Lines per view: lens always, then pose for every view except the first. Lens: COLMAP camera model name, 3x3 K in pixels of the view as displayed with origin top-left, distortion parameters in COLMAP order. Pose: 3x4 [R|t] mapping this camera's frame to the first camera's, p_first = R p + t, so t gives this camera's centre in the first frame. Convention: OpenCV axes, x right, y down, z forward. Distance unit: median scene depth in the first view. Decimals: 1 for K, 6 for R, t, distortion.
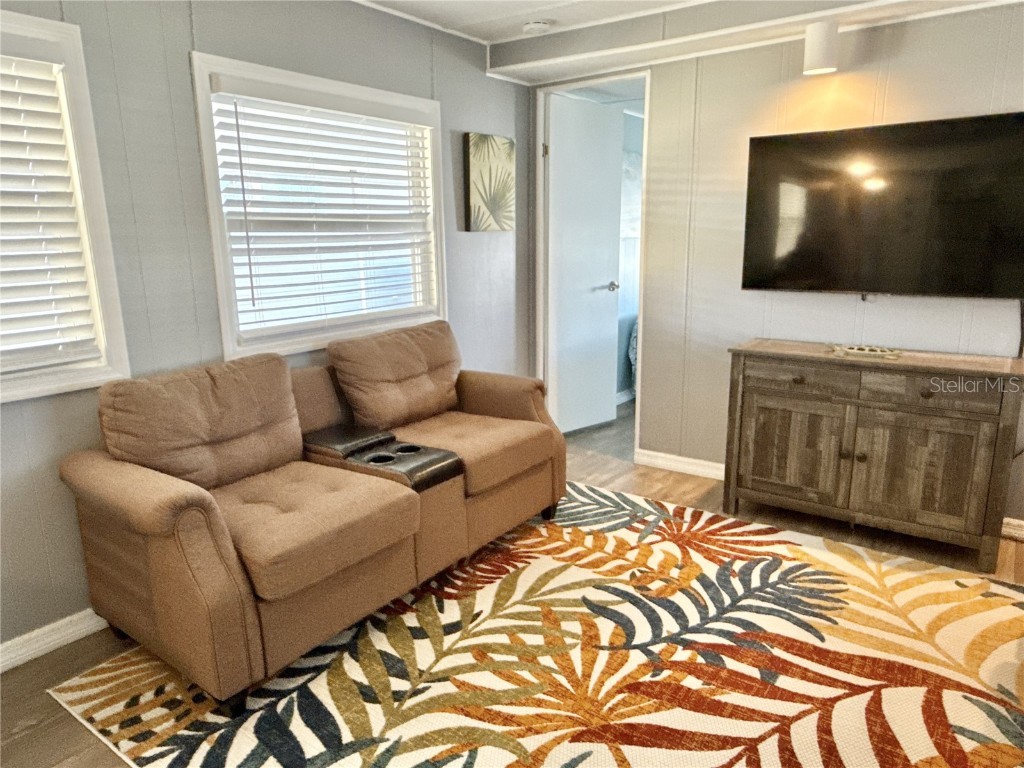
lens RADIAL K [[688.8, 0, 512.0], [0, 688.8, 384.0], [0, 0, 1]] dist [0.002587, 0.007948]
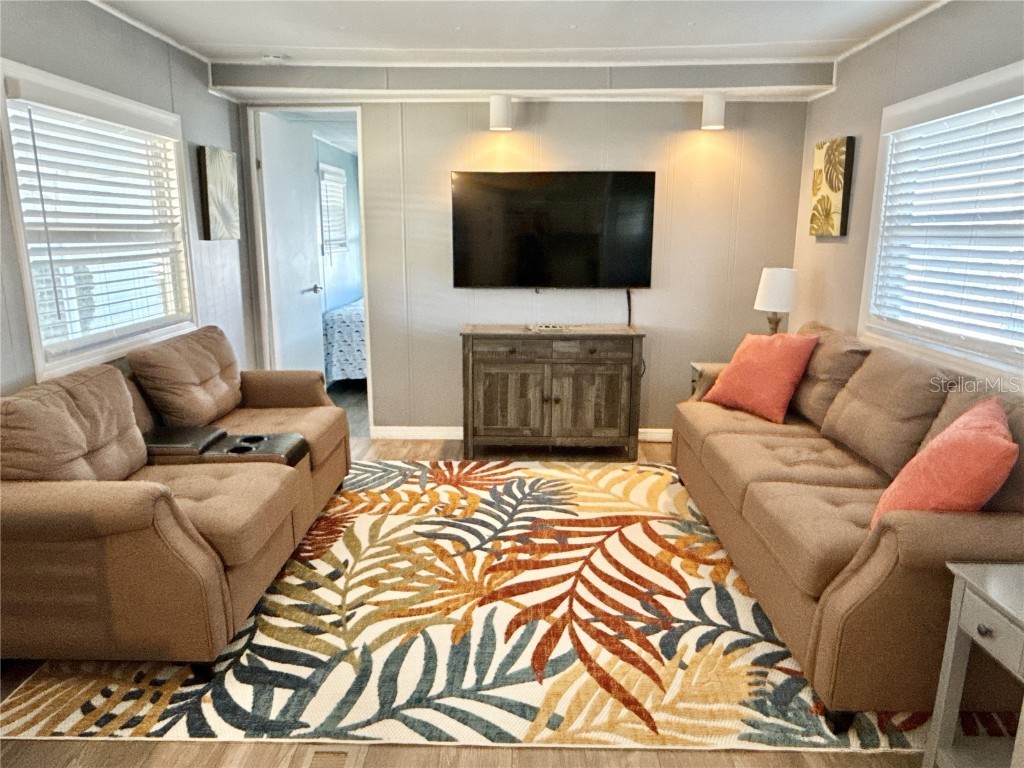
lens RADIAL K [[688.8, 0, 512.0], [0, 688.8, 384.0], [0, 0, 1]] dist [0.002587, 0.007948]
pose [[0.821955, -0.113209, 0.558187, -0.415981], [0.115216, 0.992834, 0.031702, 0.019459], [-0.557776, 0.038254, 0.829109, -0.158089]]
